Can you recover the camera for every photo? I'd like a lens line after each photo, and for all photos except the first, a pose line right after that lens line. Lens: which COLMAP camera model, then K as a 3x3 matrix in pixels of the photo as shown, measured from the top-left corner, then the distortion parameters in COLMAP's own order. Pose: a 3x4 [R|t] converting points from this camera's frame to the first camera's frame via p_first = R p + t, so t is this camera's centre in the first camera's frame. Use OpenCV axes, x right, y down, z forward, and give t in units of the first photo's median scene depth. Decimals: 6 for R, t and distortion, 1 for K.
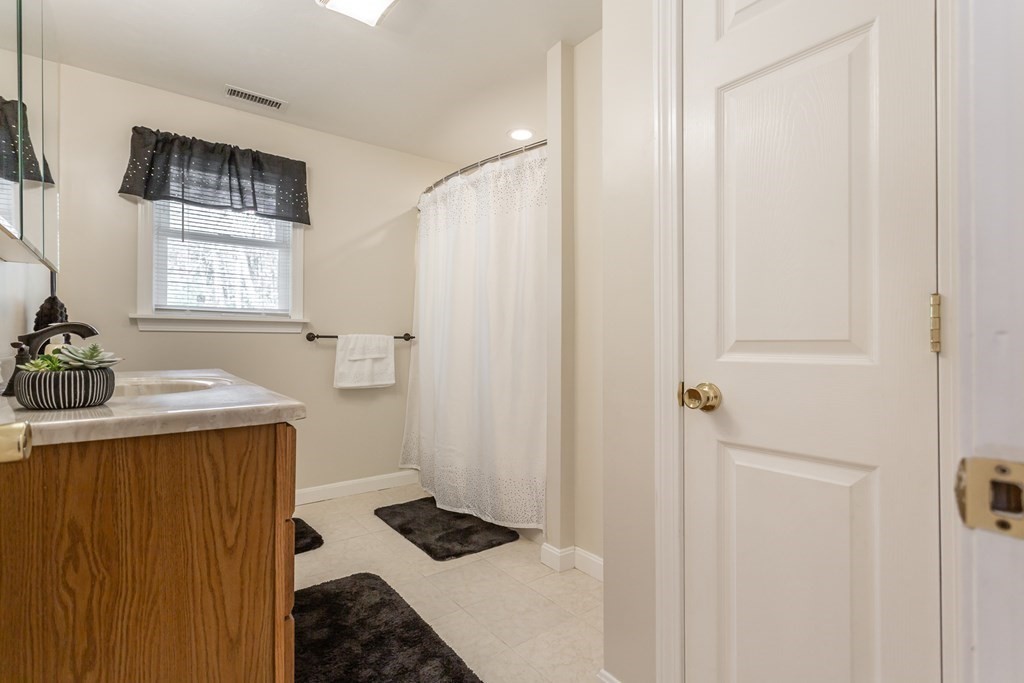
lens RADIAL K [[478.7, 0, 512.0], [0, 478.7, 341.5], [0, 0, 1]] dist [0.003739, 0.001439]
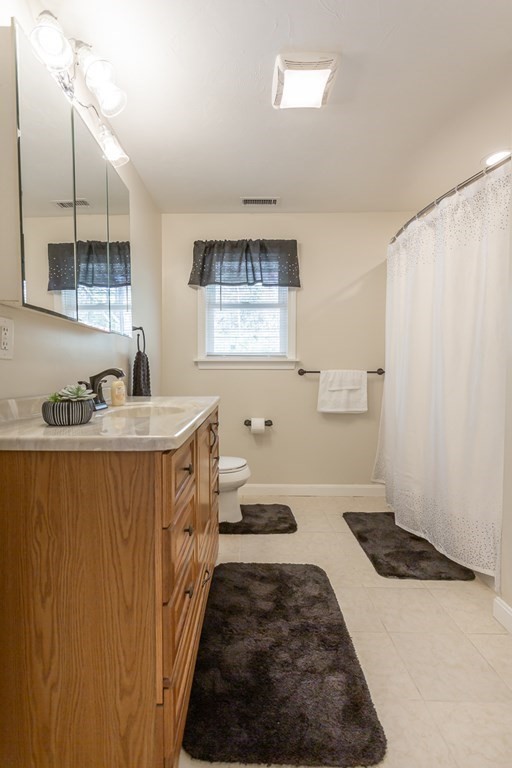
lens RADIAL K [[359.0, 0, 256.0], [0, 359.0, 384.0], [0, 0, 1]] dist [0.003739, 0.001439]
pose [[0.786445, 0.021202, -0.617297, 0.114175], [0.000593, 0.999384, 0.035081, -0.014334], [0.617661, -0.027955, 0.785948, 0.165015]]
